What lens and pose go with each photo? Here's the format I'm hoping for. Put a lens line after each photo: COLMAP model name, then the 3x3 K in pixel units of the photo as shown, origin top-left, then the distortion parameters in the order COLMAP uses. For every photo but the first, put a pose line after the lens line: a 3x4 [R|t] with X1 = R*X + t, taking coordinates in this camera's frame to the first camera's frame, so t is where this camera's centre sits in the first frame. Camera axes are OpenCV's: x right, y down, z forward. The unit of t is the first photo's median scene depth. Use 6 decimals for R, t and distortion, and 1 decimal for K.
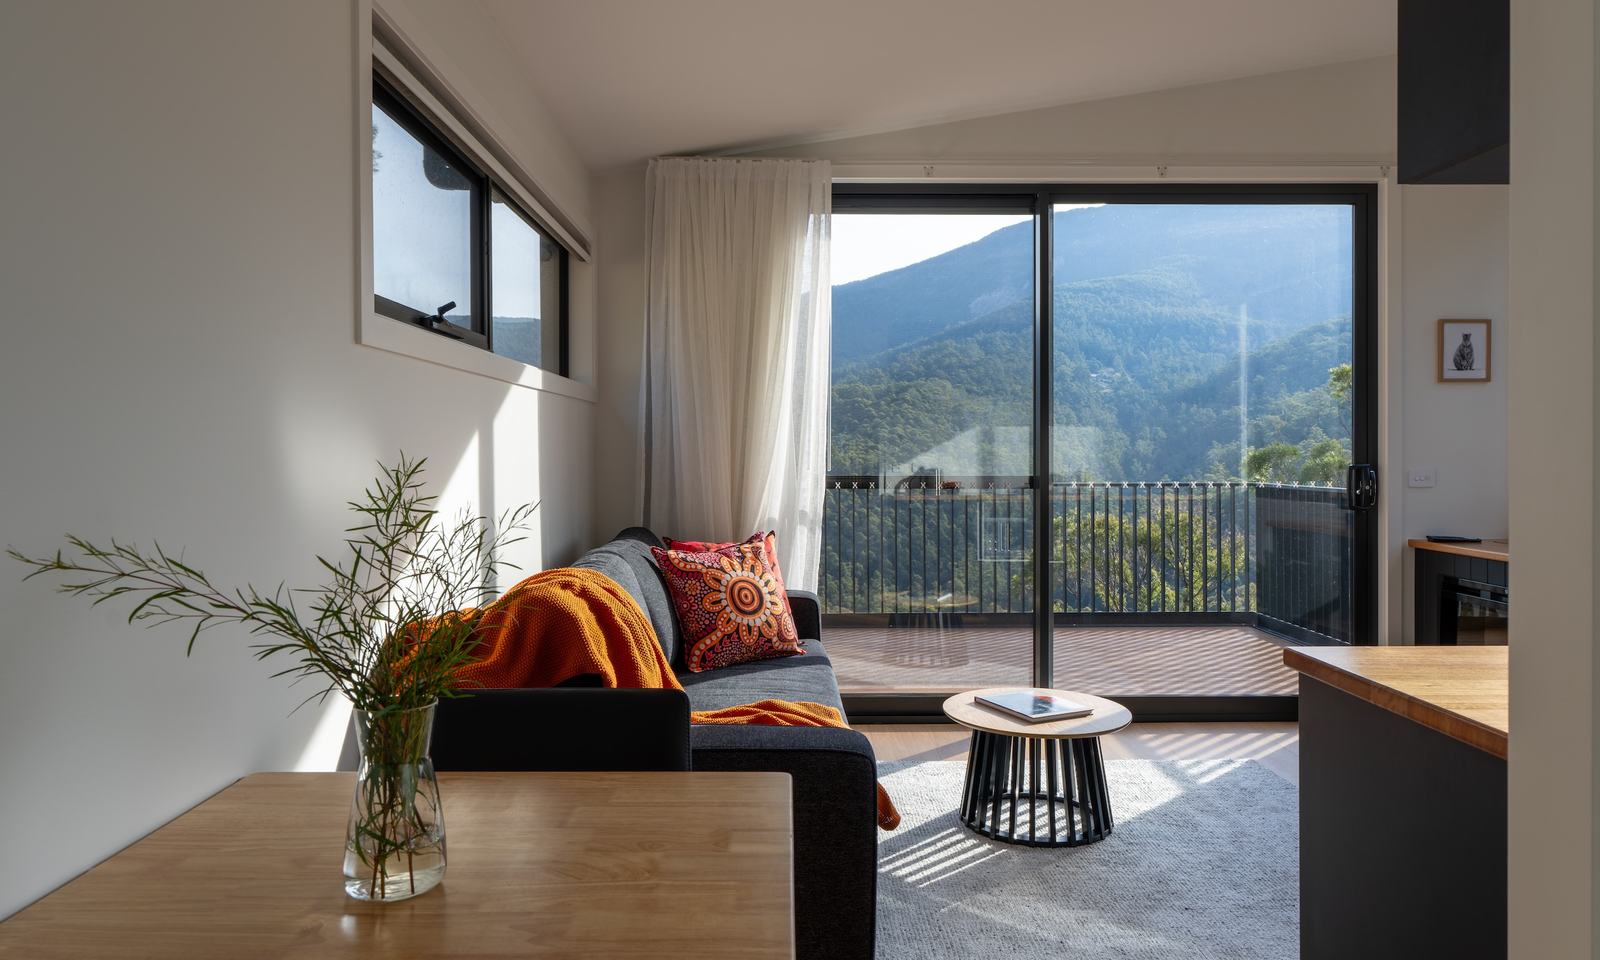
lens RADIAL K [[1035.9, 0, 795.5], [0, 1035.9, 467.6], [0, 0, 1]] dist [0.020349, 0.002751]
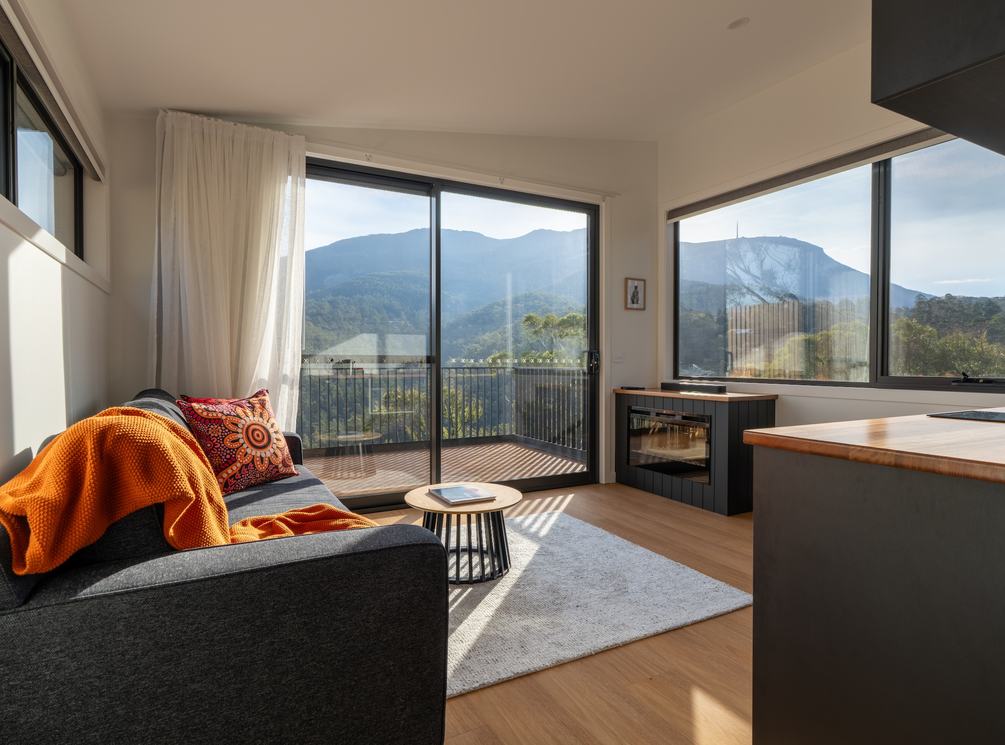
lens RADIAL K [[553.1, 0, 500.1], [0, 553.1, 370.3], [0, 0, 1]] dist [-0.003524, 0.003809]
pose [[0.888529, -0.004450, 0.458799, -0.080043], [0.004609, 0.999989, 0.000771, 0.033462], [-0.458797, 0.001429, 0.888540, 0.181160]]
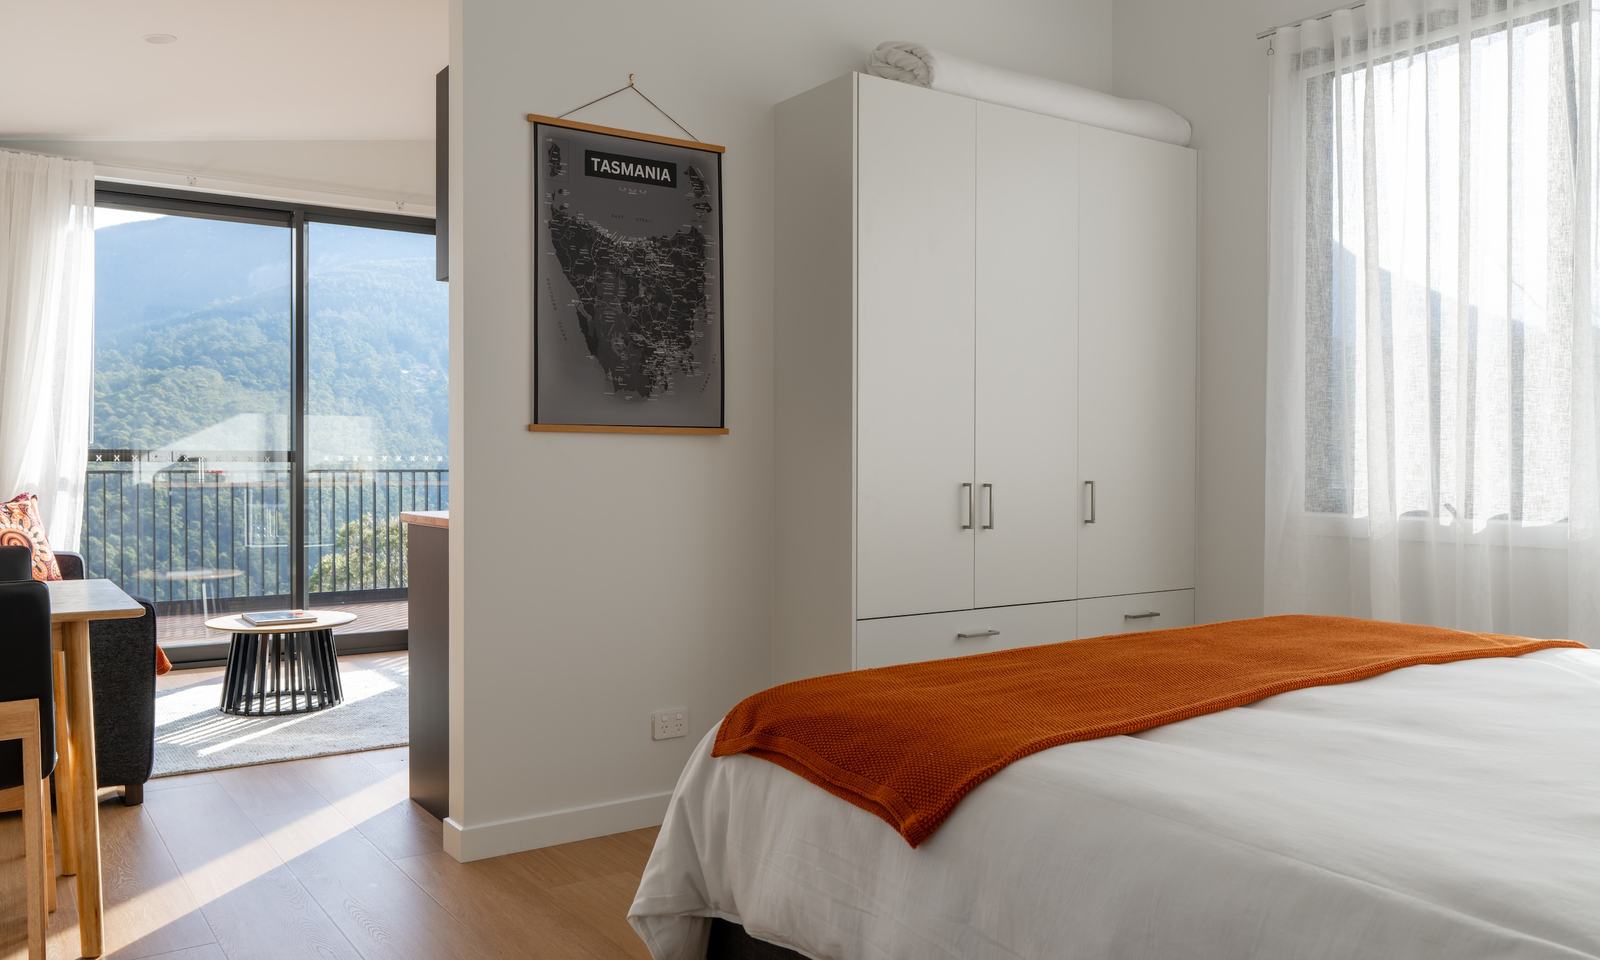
lens RADIAL K [[1224.4, 0, 799.3], [0, 1224.4, 465.2], [0, 0, 1]] dist [0.000384, 0.003313]
pose [[0.831179, 0.000734, 0.556005, -0.066606], [0.006765, 0.999912, -0.011433, 0.047071], [-0.555964, 0.013264, 0.831100, -0.499755]]
